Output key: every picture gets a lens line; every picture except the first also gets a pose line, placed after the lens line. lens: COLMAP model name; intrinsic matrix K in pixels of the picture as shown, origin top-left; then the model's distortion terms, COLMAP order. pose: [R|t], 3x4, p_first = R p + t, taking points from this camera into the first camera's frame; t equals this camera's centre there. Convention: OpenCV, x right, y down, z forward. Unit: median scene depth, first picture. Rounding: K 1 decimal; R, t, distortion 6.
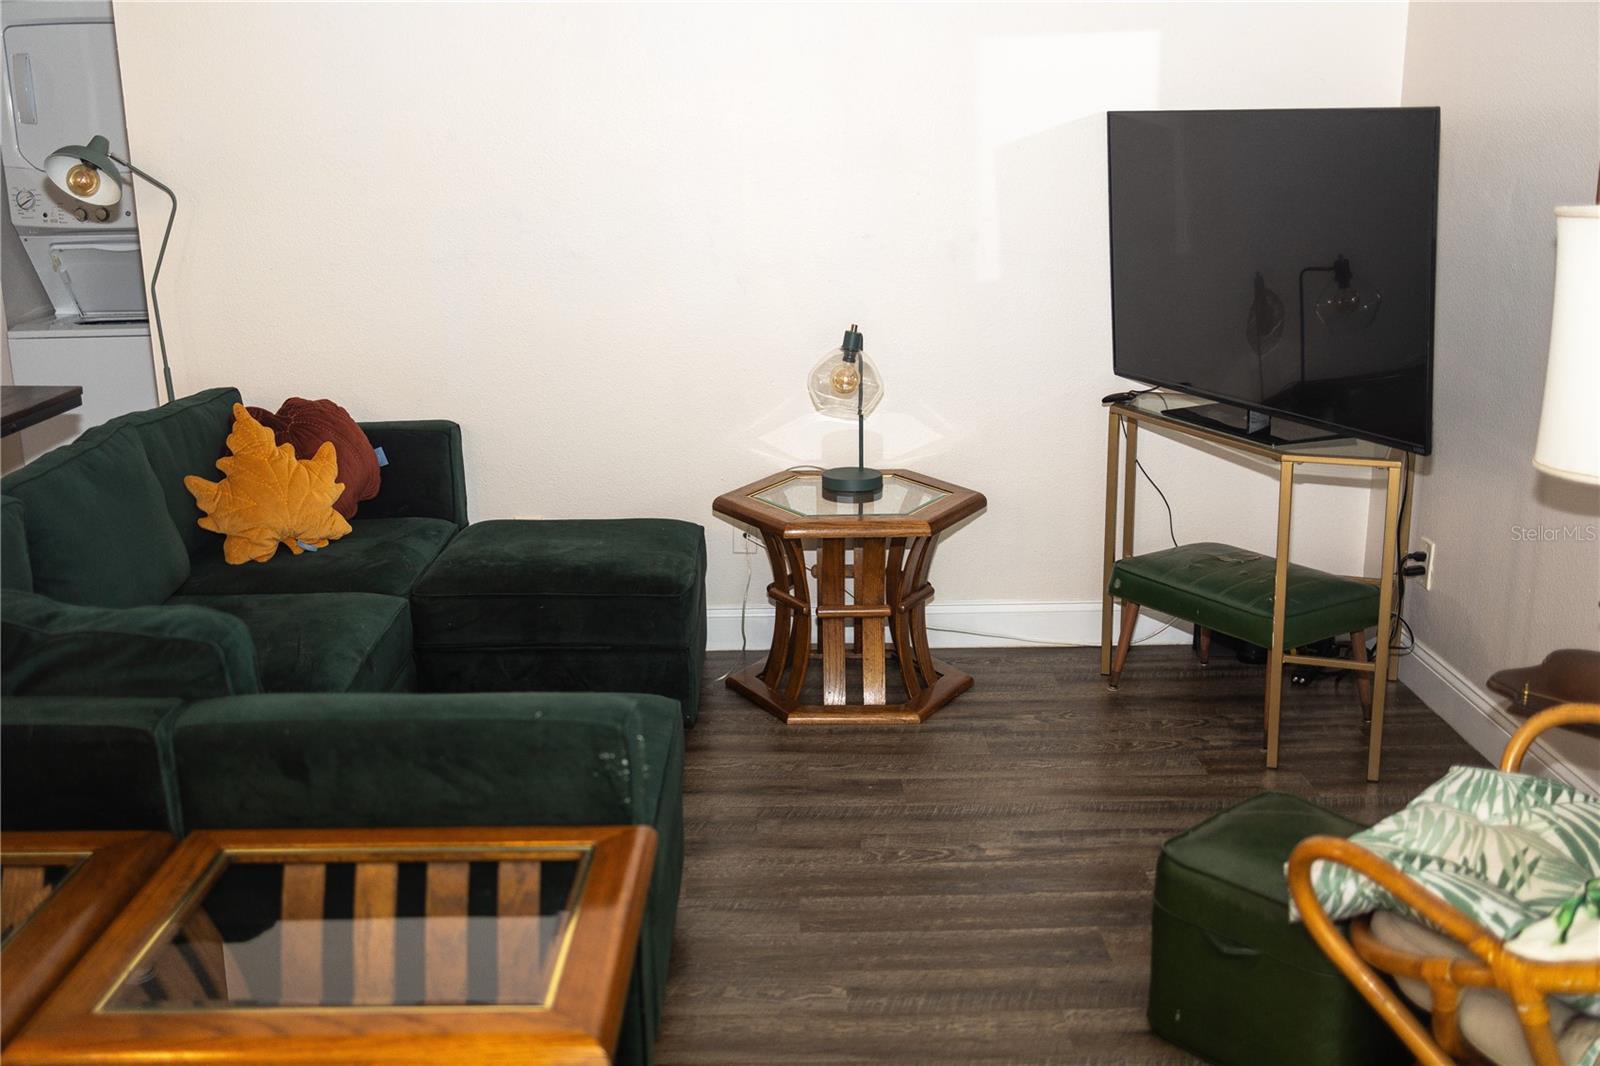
lens RADIAL K [[1595.4, 0, 809.8], [0, 1595.4, 538.7], [0, 0, 1]] dist [0.002761, 0.000000]
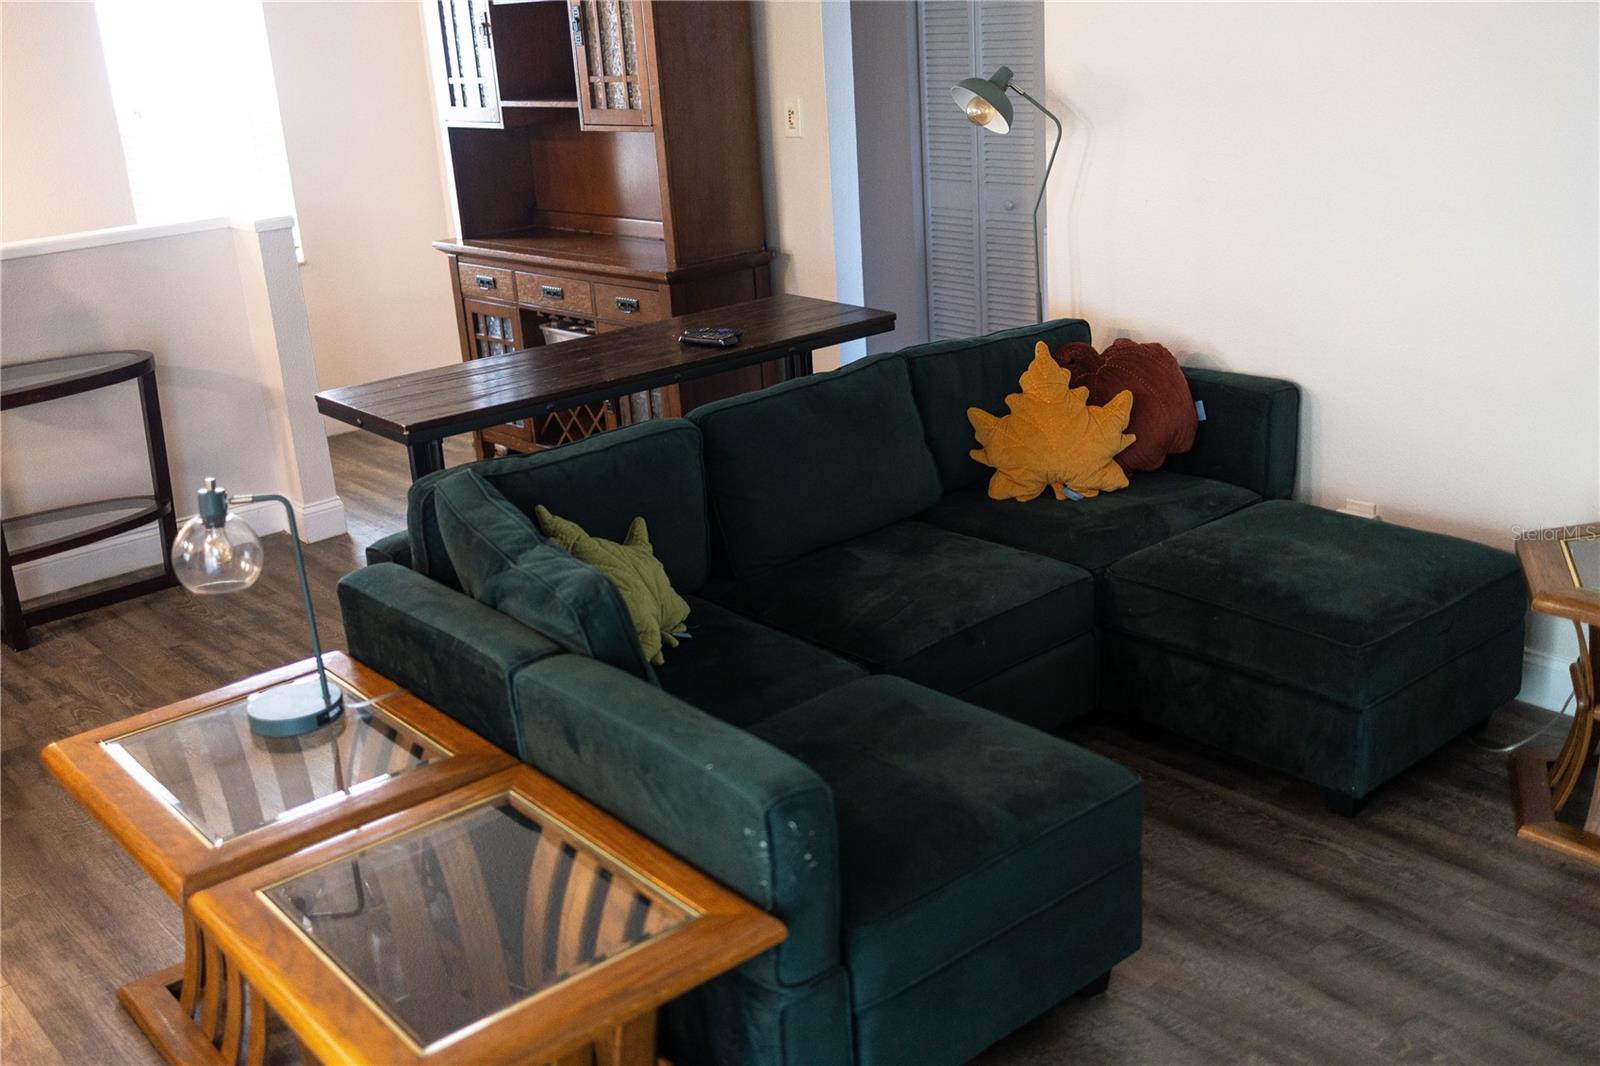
lens RADIAL K [[1595.4, 0, 804.3], [0, 1595.4, 527.7], [0, 0, 1]] dist [0.002761, 0.000000]
pose [[0.638007, 0.219396, -0.738114, 0.321021], [-0.142044, 0.975634, 0.167217, -0.118631], [0.756816, -0.001841, 0.653625, 0.227157]]
